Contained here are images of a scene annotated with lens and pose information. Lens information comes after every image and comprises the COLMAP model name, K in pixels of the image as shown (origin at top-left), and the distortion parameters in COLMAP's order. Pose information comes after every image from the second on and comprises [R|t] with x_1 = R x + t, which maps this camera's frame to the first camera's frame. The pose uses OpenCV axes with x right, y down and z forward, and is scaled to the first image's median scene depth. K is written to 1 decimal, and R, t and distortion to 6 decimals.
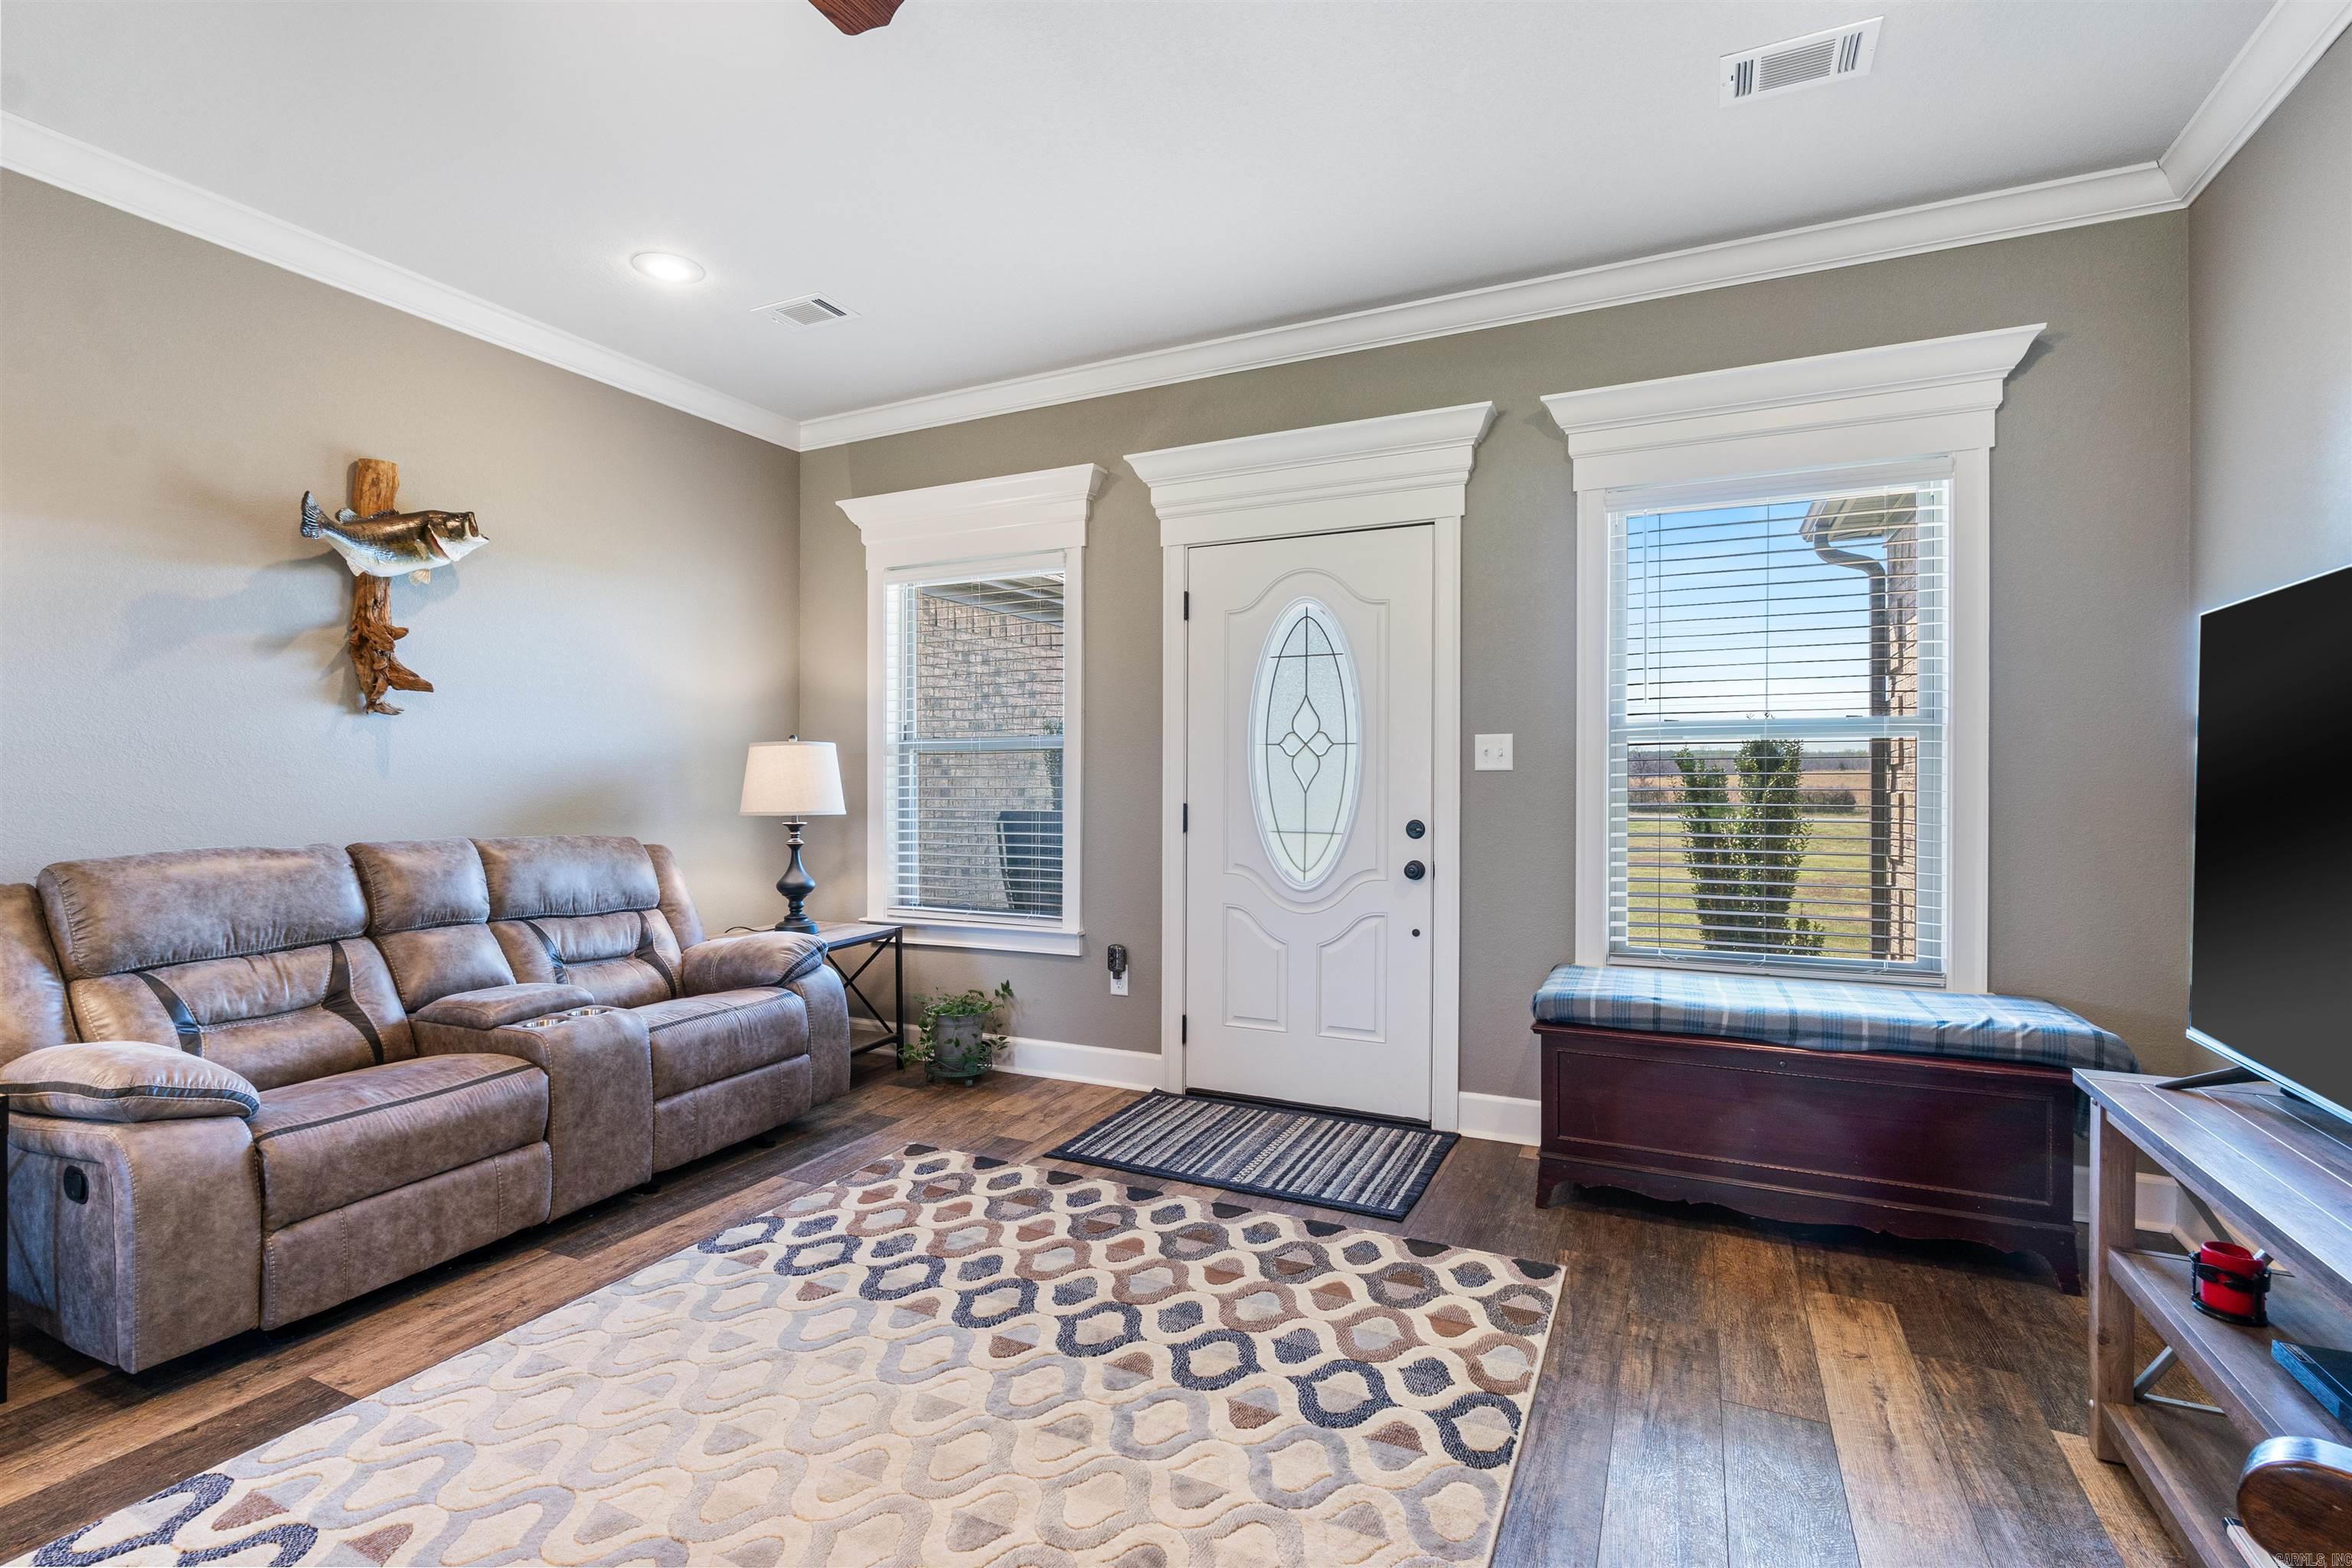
lens RADIAL K [[1088.5, 0, 1154.8], [0, 1088.5, 787.2], [0, 0, 1]] dist [-0.005972, -0.000514]
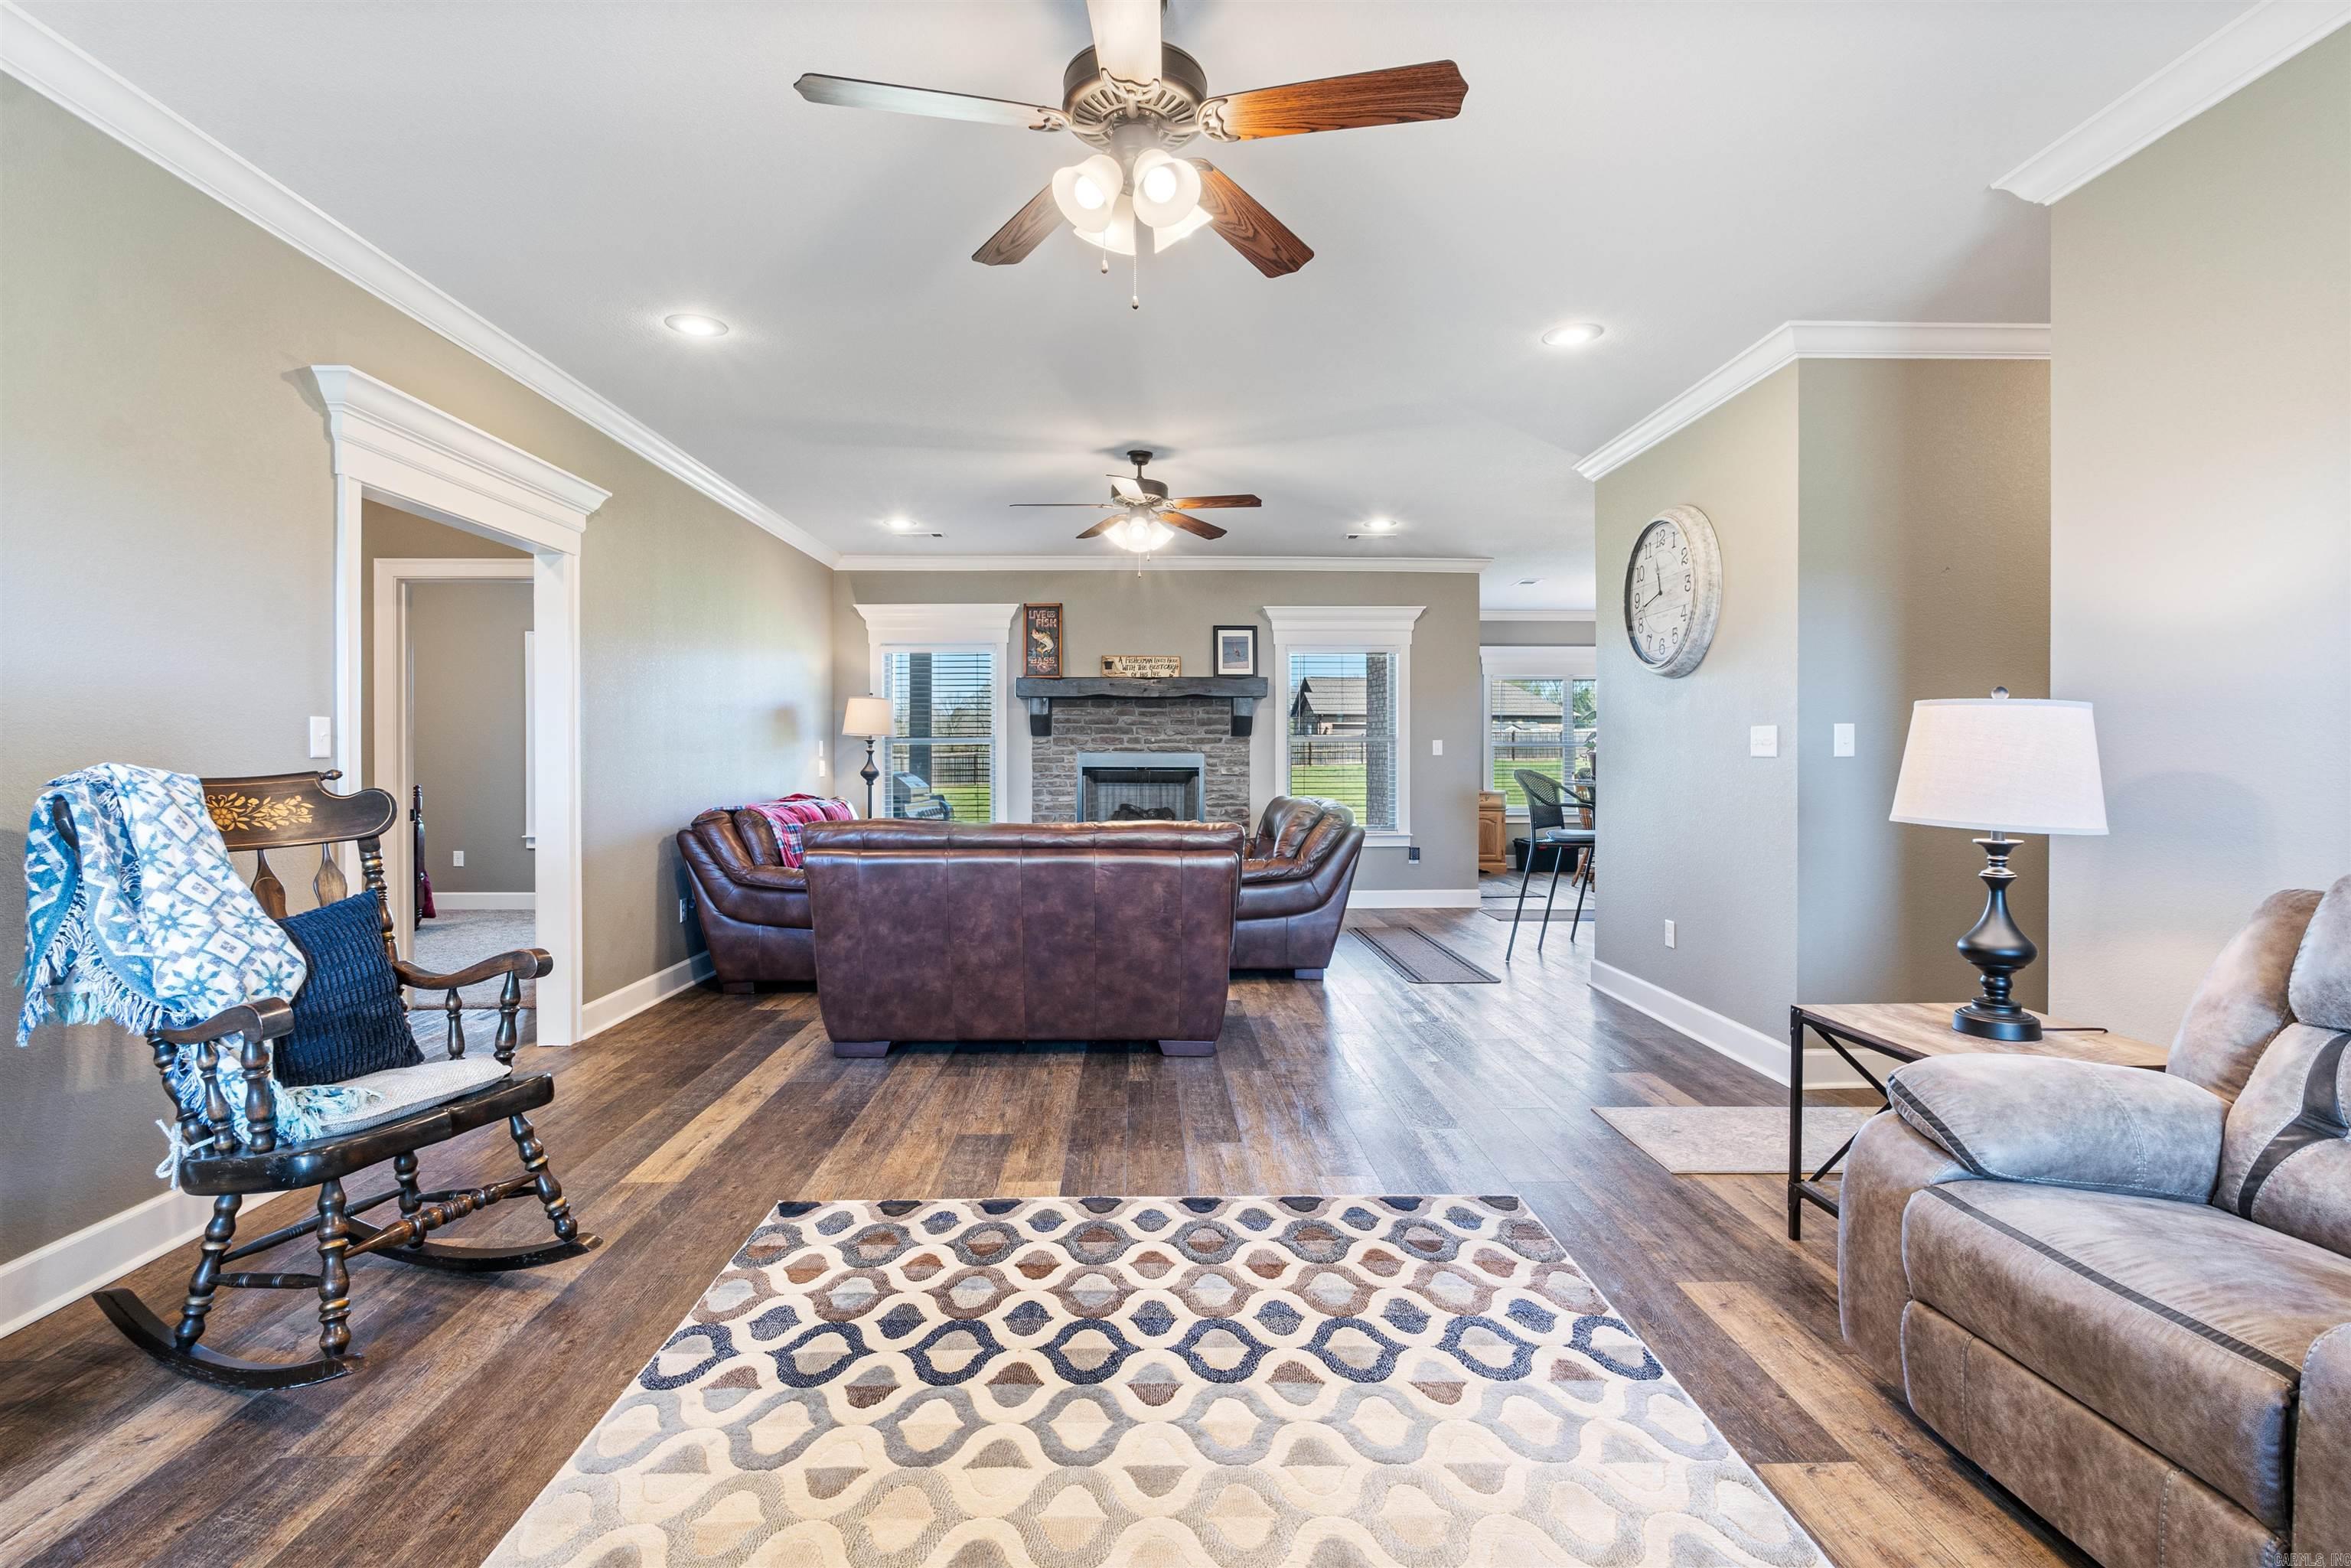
lens RADIAL K [[1088.0, 0, 1160.0], [0, 1088.0, 763.1], [0, 0, 1]] dist [-0.005972, -0.000514]
pose [[-0.890266, 0.001143, -0.455439, 0.048771], [-0.005383, 0.999901, 0.013032, -0.009595], [0.455409, 0.014054, -0.890172, 0.968049]]
